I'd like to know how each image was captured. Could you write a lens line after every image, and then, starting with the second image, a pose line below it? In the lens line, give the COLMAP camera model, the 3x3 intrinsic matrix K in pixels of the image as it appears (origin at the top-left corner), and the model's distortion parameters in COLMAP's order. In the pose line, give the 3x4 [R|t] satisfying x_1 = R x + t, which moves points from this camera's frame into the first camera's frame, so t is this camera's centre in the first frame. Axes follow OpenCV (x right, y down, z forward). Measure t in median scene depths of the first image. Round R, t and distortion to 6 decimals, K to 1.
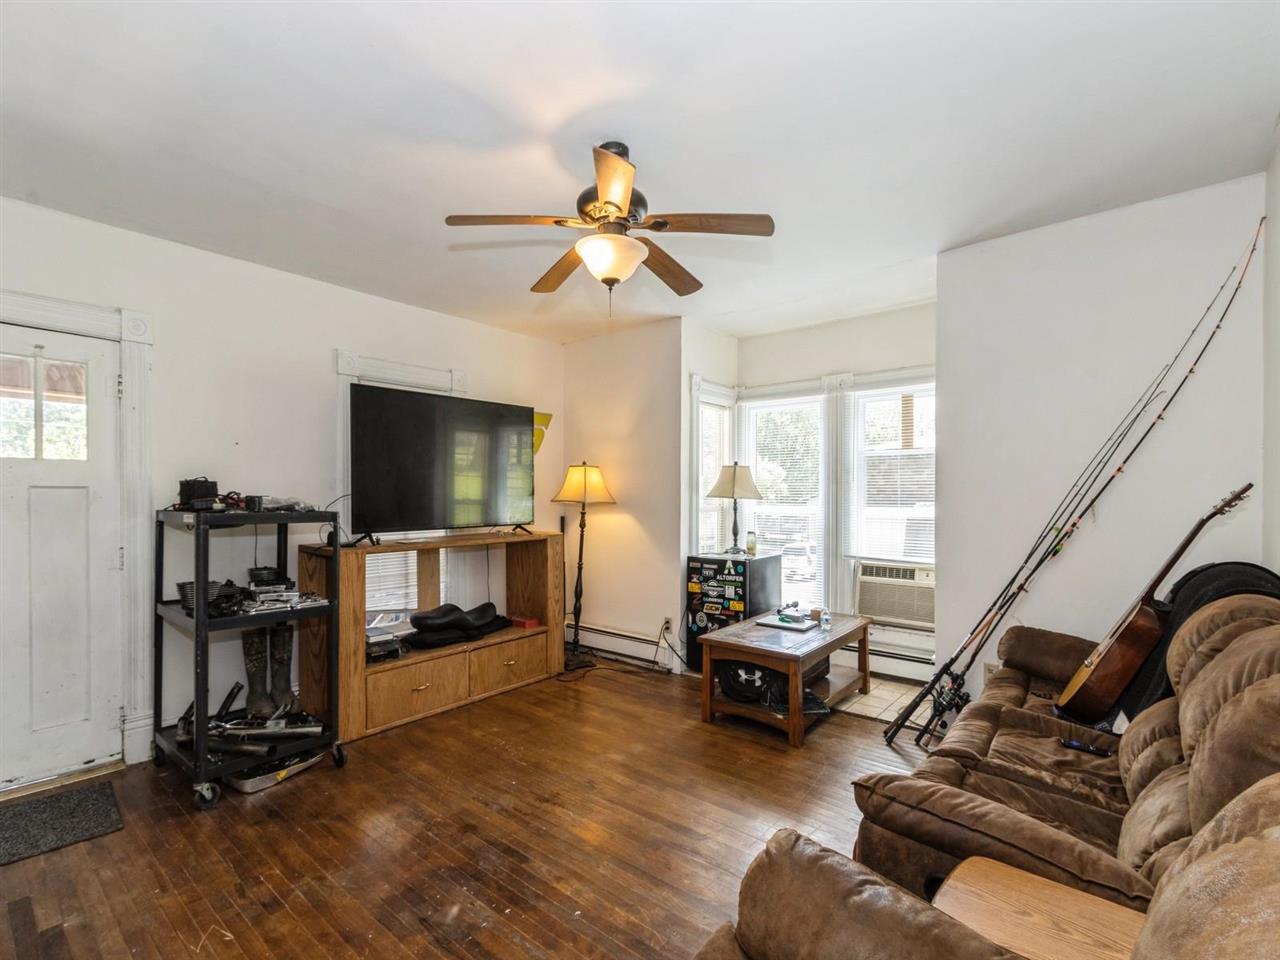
lens RADIAL K [[586.8, 0, 640.0], [0, 586.8, 480.0], [0, 0, 1]] dist [-0.003768, -0.000486]
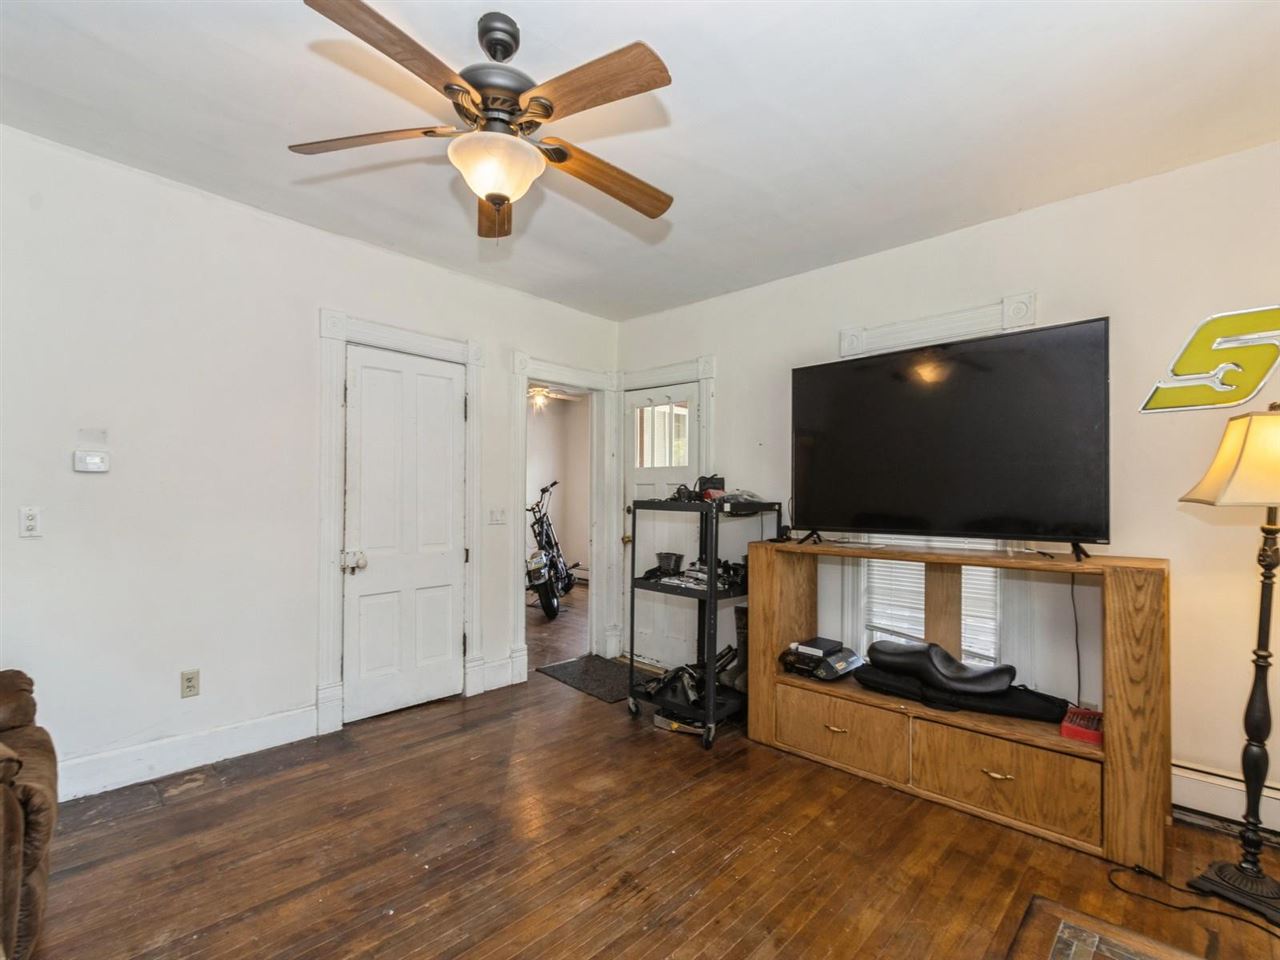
lens RADIAL K [[586.8, 0, 640.0], [0, 586.8, 480.0], [0, 0, 1]] dist [-0.003768, -0.000486]
pose [[-0.064054, -0.024846, -0.997637, 0.381593], [0.012857, 0.999586, -0.025720, 0.027511], [0.997864, -0.014474, -0.063709, 0.670237]]
